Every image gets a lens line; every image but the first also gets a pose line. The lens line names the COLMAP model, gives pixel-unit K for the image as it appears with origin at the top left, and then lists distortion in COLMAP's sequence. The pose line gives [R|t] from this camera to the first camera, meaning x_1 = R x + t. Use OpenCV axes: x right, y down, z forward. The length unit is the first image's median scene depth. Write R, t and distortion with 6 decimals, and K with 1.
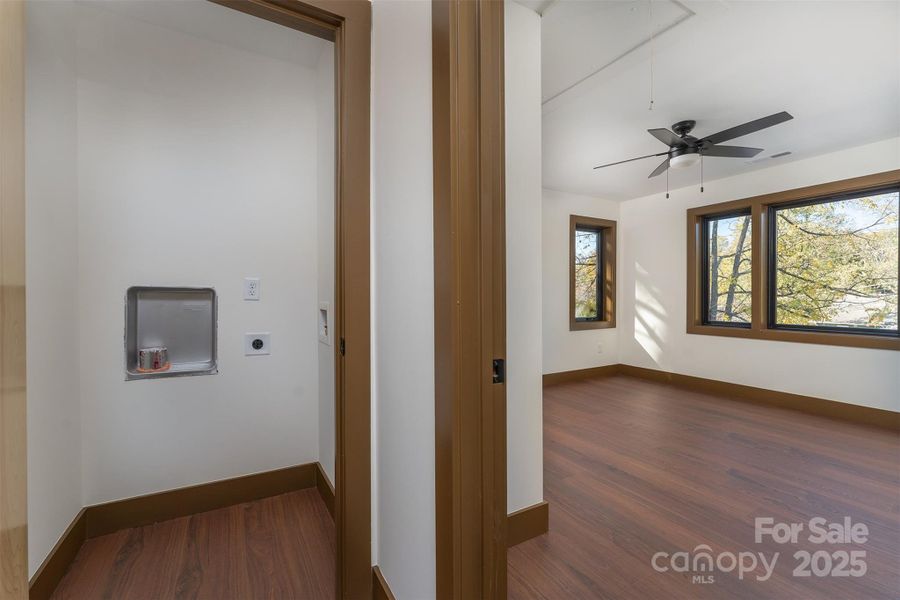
lens RADIAL K [[370.0, 0, 449.3], [0, 370.0, 298.2], [0, 0, 1]] dist [-0.002489, -0.000292]
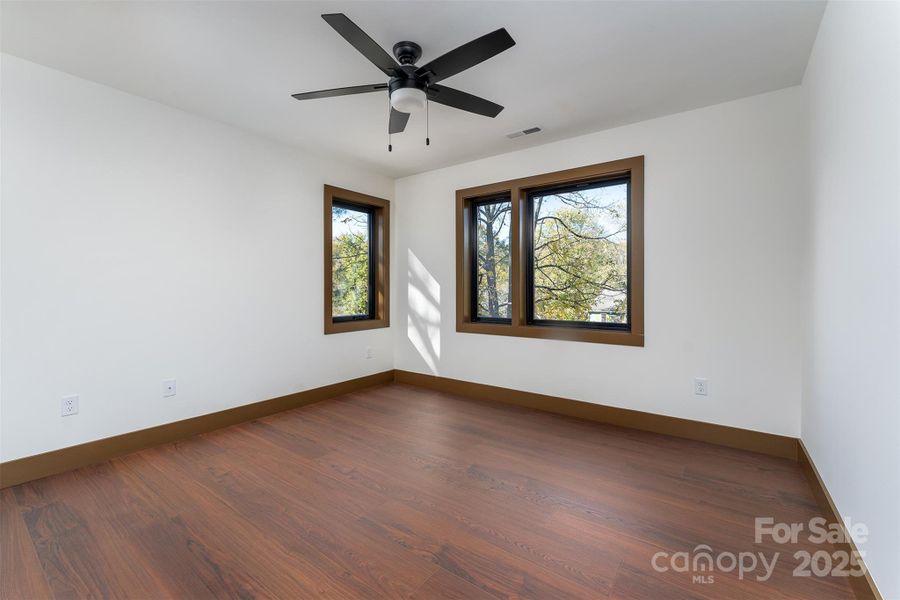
lens RADIAL K [[370.0, 0, 446.9], [0, 370.0, 288.3], [0, 0, 1]] dist [-0.002489, -0.000292]
pose [[0.916416, 0.001589, 0.400223, 0.250007], [0.003440, 0.999924, -0.011847, 0.002312], [-0.400212, 0.012234, 0.916341, 0.188005]]
